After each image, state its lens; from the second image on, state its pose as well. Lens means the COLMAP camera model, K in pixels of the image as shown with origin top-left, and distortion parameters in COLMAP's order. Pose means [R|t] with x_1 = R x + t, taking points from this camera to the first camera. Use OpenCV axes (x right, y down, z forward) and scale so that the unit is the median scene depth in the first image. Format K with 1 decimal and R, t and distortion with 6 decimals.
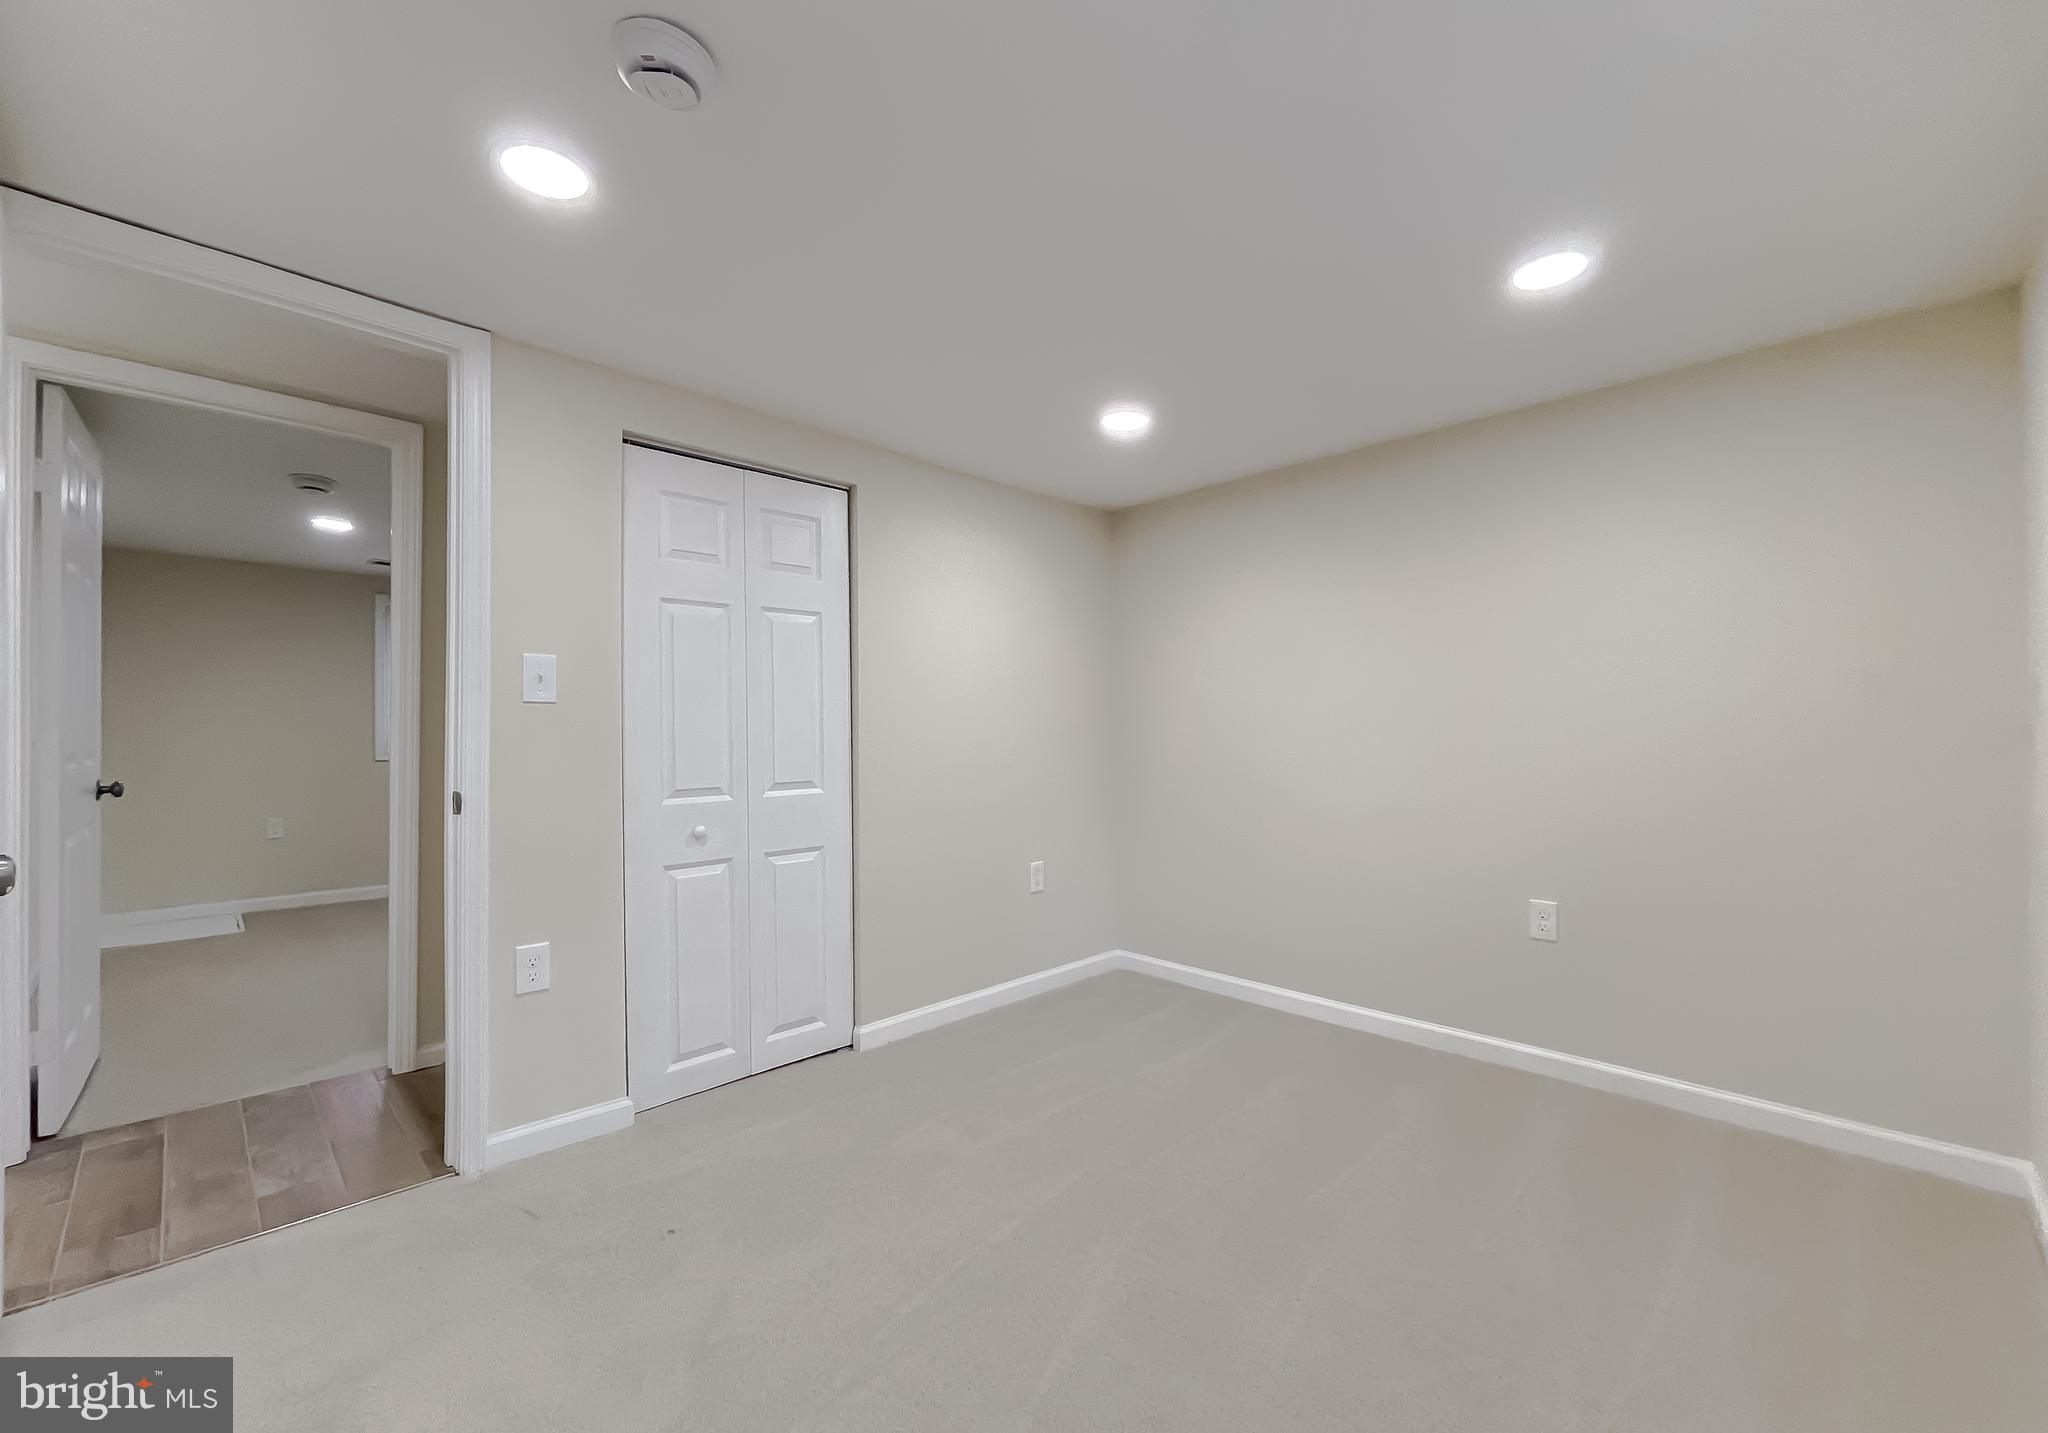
lens RADIAL K [[822.4, 0, 1012.3], [0, 822.4, 723.9], [0, 0, 1]] dist [-0.001556, 0.000009]
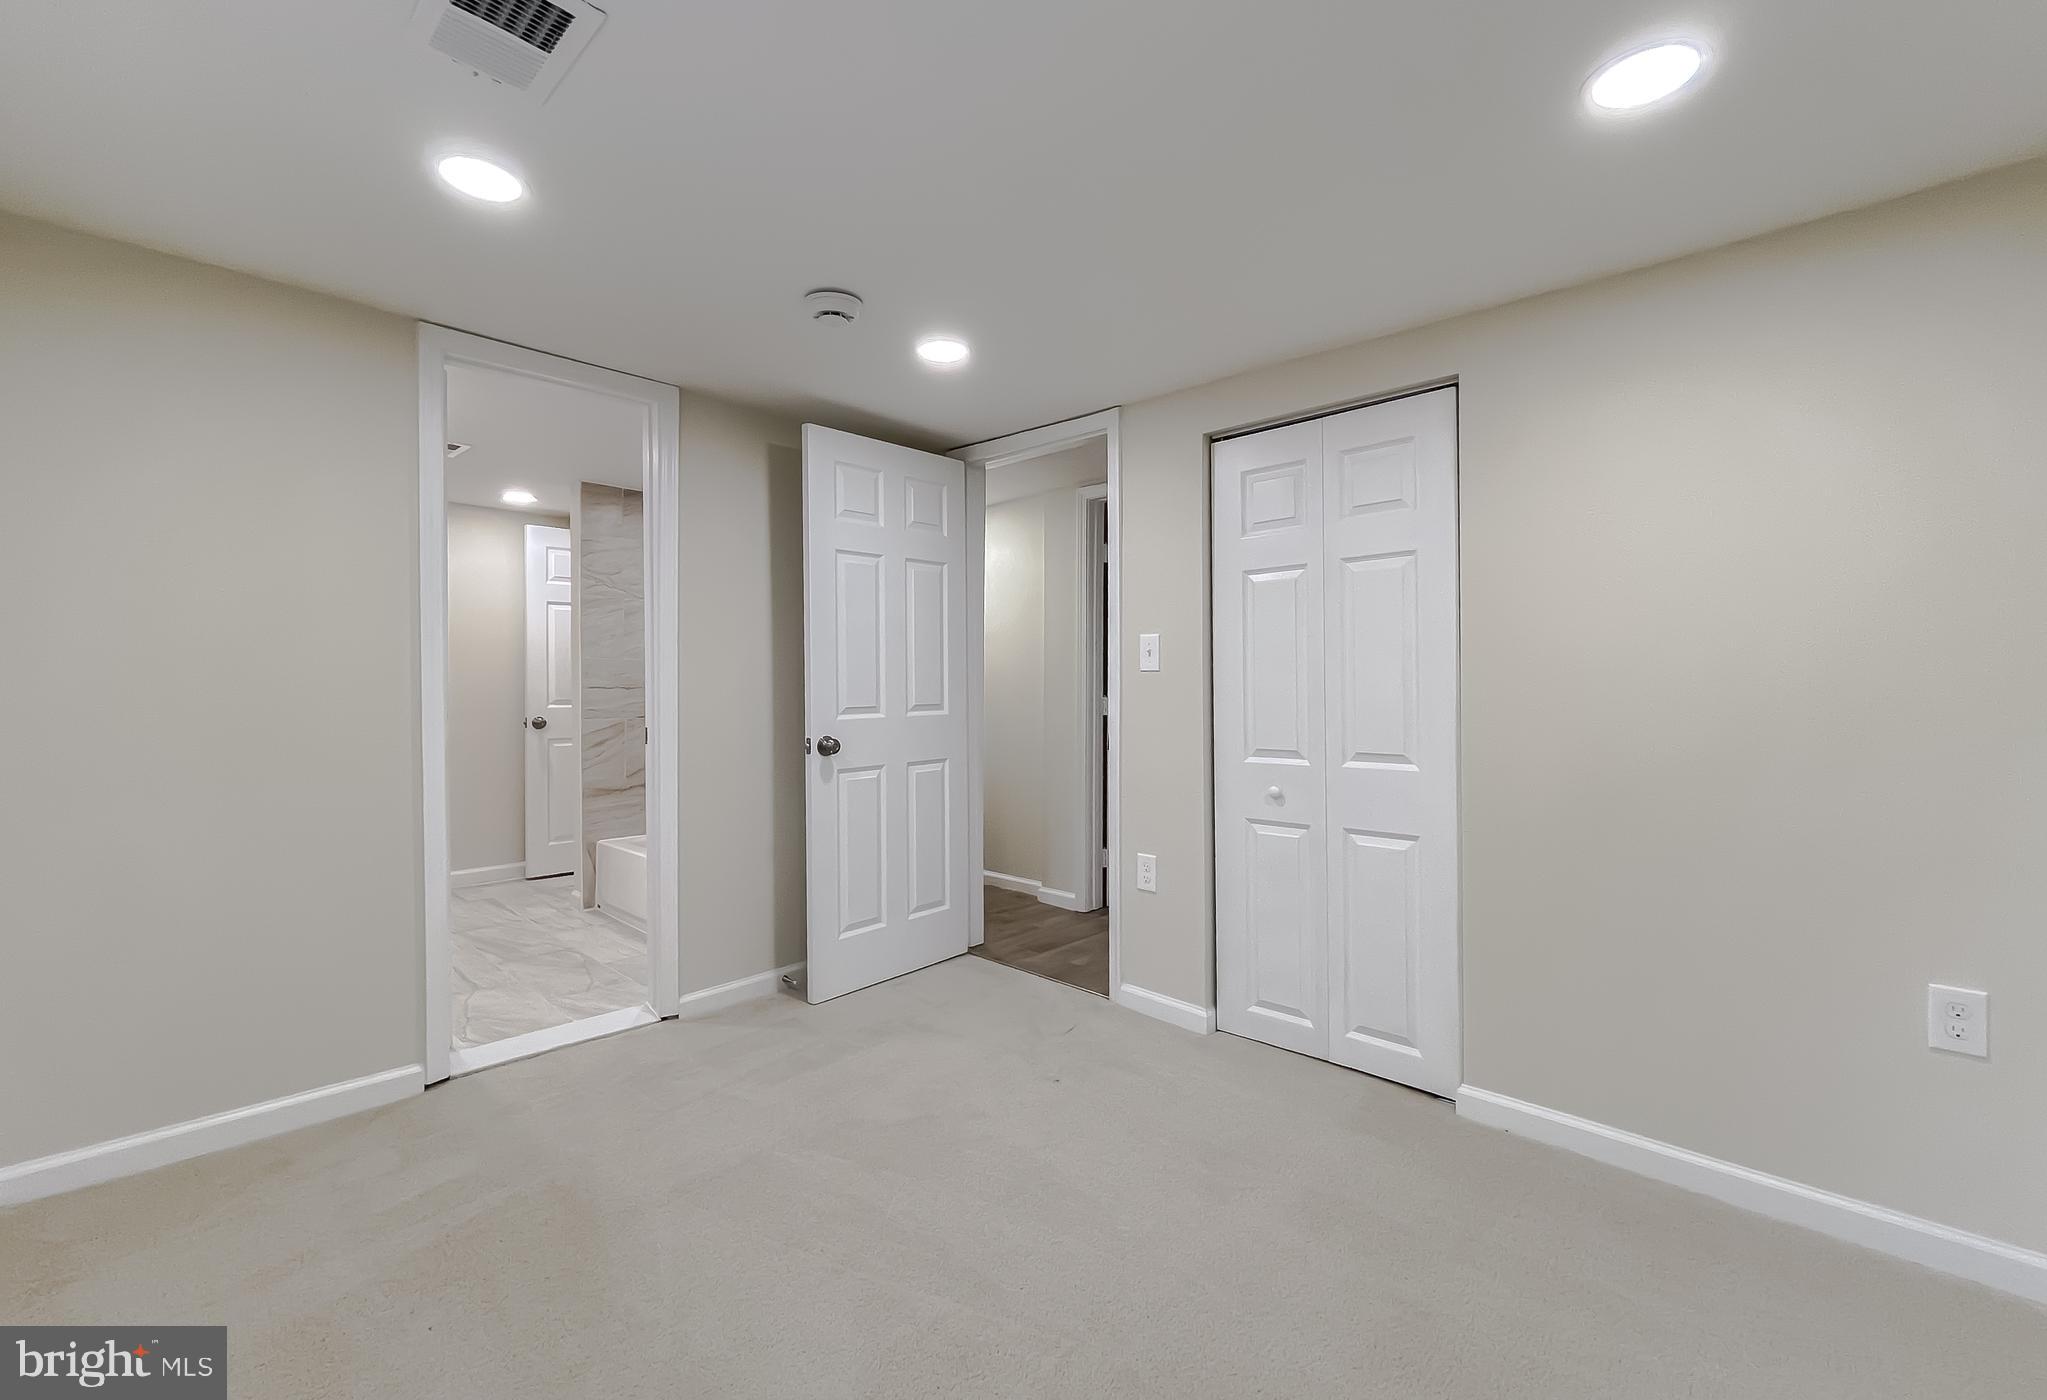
lens RADIAL K [[855.2, 0, 1012.2], [0, 855.2, 689.1], [0, 0, 1]] dist [-0.003200, -0.000187]
pose [[0.032946, 0.001851, -0.999455, 0.677185], [0.002742, 0.999994, 0.001942, 0.000163], [0.999453, -0.002805, 0.032941, 0.643153]]
